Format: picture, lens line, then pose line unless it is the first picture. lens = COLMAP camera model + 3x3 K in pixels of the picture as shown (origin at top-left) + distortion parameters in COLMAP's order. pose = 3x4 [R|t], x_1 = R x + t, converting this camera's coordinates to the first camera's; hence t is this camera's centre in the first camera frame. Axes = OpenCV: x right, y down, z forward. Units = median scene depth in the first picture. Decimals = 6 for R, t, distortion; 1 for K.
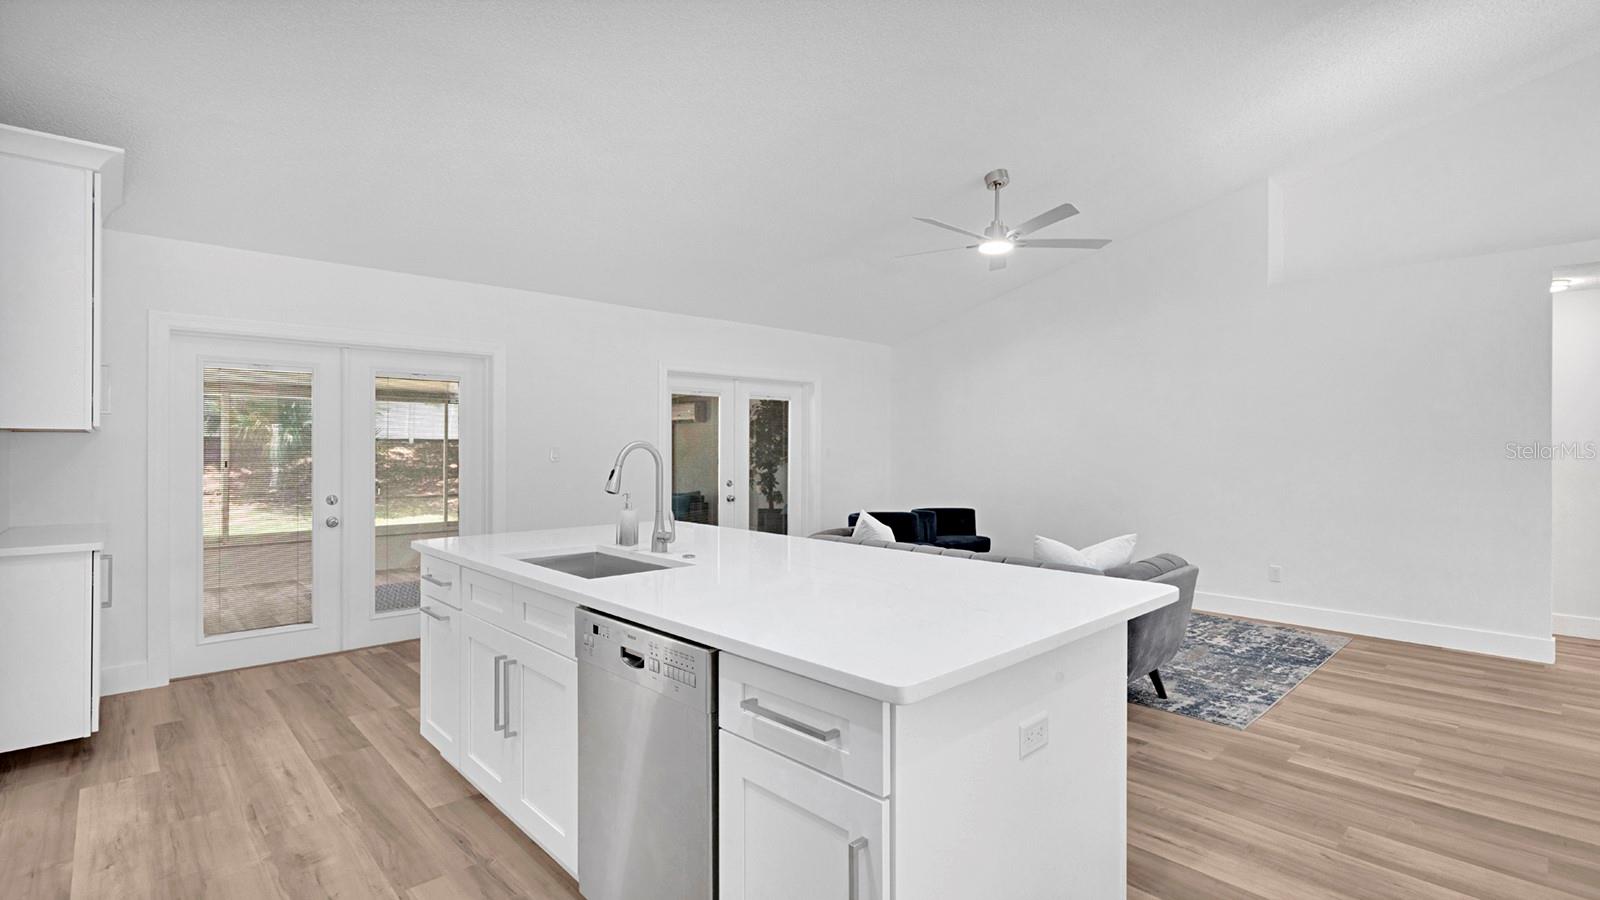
lens RADIAL K [[733.3, 0, 799.3], [0, 733.3, 444.4], [0, 0, 1]] dist [0.000729, -0.000365]
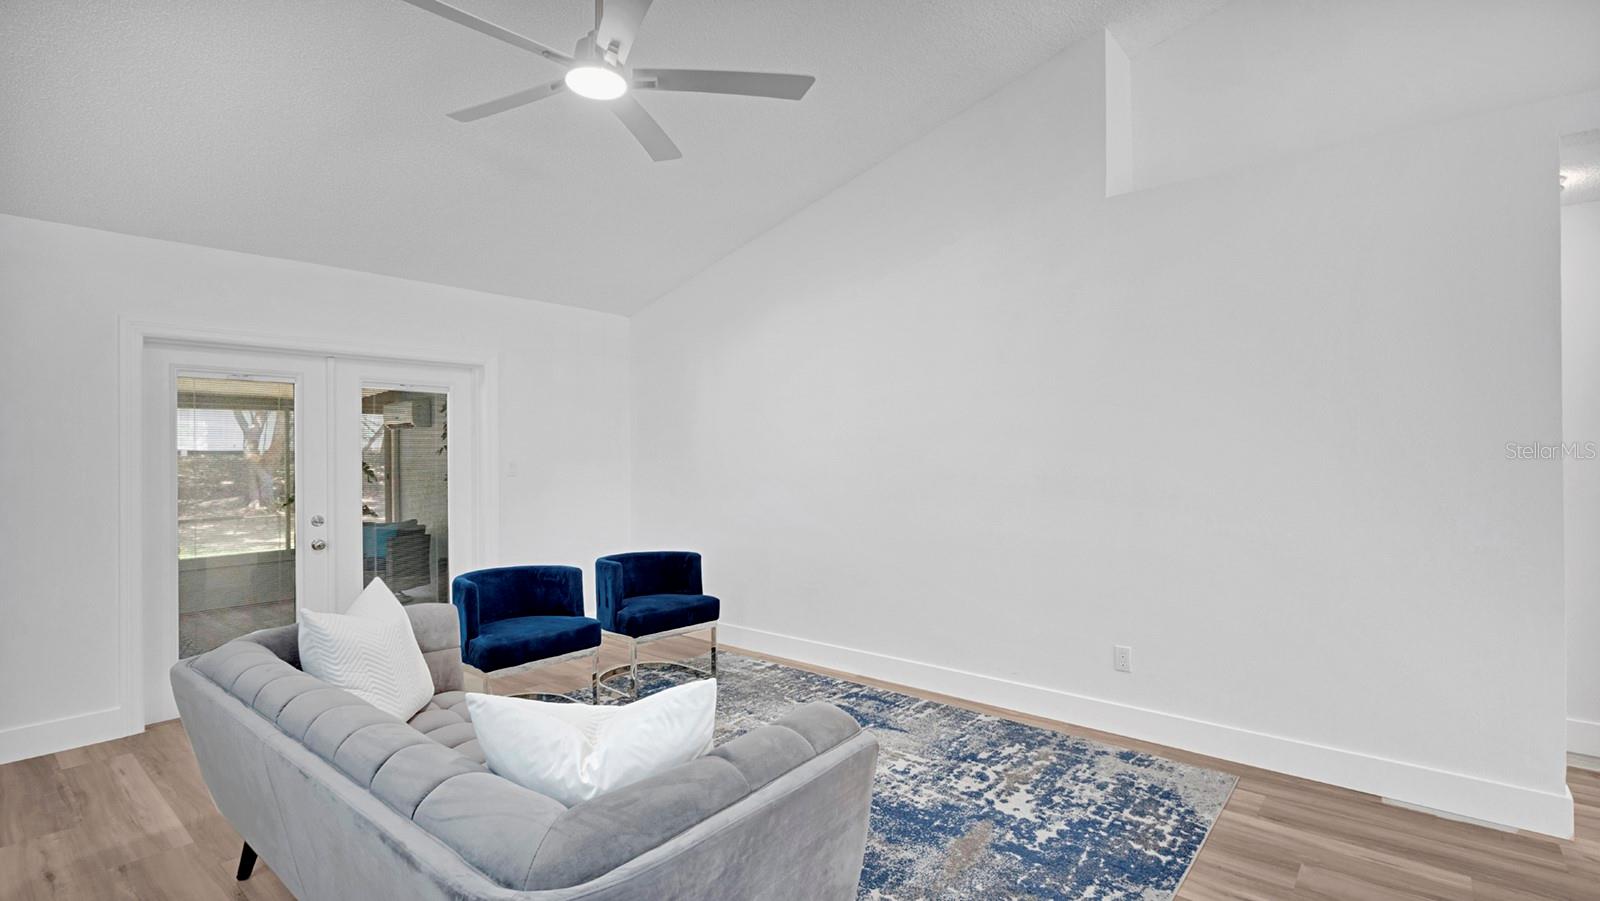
lens RADIAL K [[733.3, 0, 791.9], [0, 733.3, 454.0], [0, 0, 1]] dist [0.000729, -0.000365]
pose [[0.994892, -0.010238, 0.100424, 0.244608], [0.009733, 0.999937, 0.005513, -0.004279], [-0.100474, -0.004507, 0.994929, 0.323952]]
